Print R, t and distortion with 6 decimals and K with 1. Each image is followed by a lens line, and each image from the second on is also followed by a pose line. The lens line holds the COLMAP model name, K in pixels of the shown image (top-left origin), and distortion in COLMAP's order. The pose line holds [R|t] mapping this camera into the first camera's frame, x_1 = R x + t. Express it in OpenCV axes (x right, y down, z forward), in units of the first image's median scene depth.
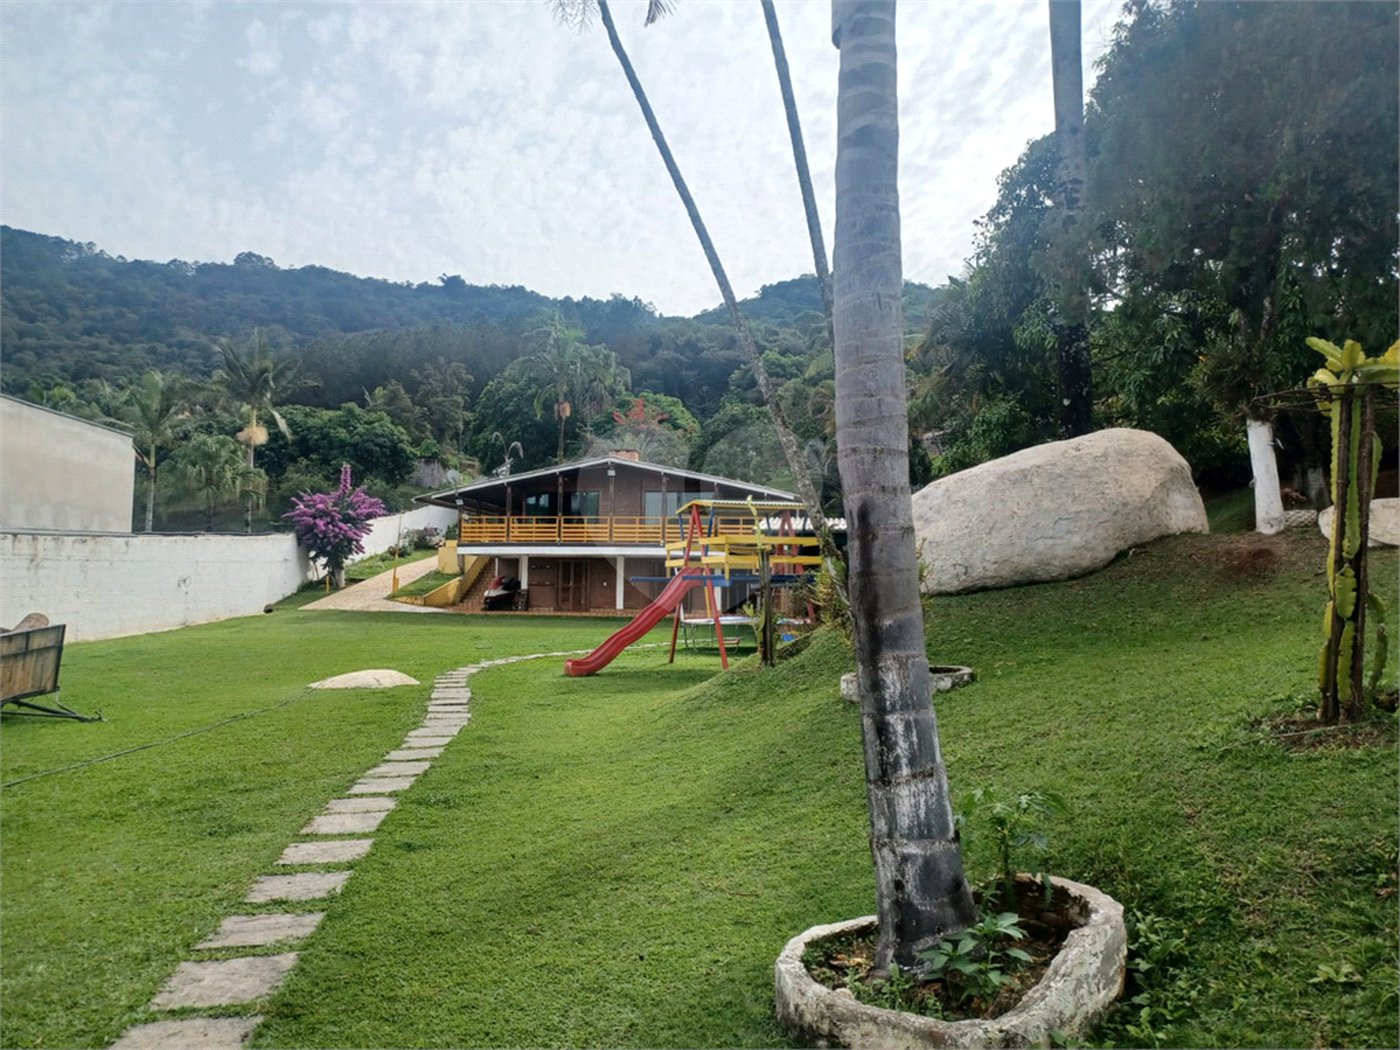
lens RADIAL K [[1001.9, 0, 690.5], [0, 1001.9, 528.0], [0, 0, 1]] dist [0.050214, -0.014546]
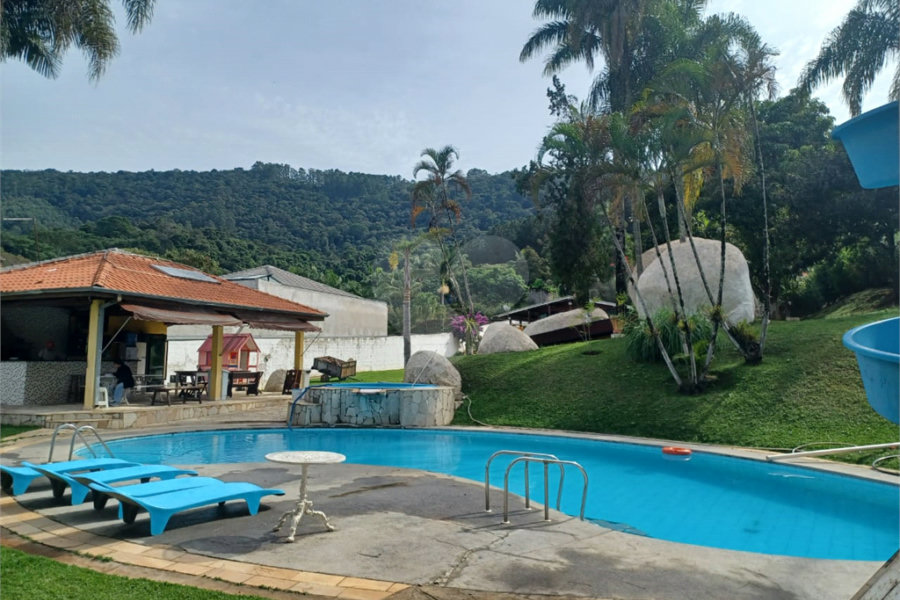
lens RADIAL K [[641.4, 0, 444.0], [0, 641.4, 303.9], [0, 0, 1]] dist [0.047778, -0.024946]
pose [[0.890371, -0.042996, -0.453201, 0.217851], [0.031907, 0.998976, -0.032090, -0.010909], [0.454117, 0.014111, 0.890830, -0.286786]]
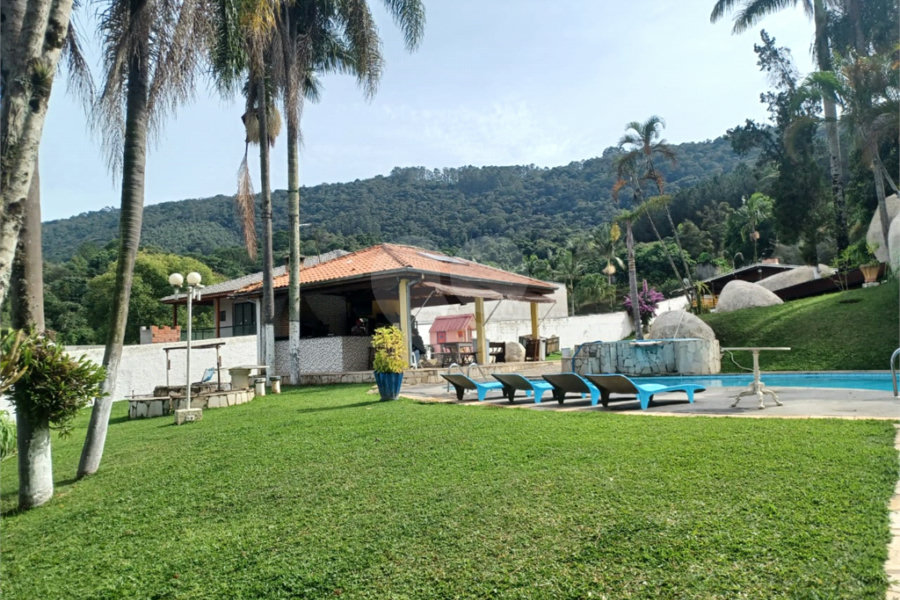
lens RADIAL K [[641.4, 0, 442.2], [0, 641.4, 308.7], [0, 0, 1]] dist [0.047778, -0.024946]
pose [[0.766099, -0.089958, -0.636396, 0.185639], [0.094915, 0.995135, -0.026407, -0.001144], [0.635676, -0.040173, 0.770910, -0.345971]]
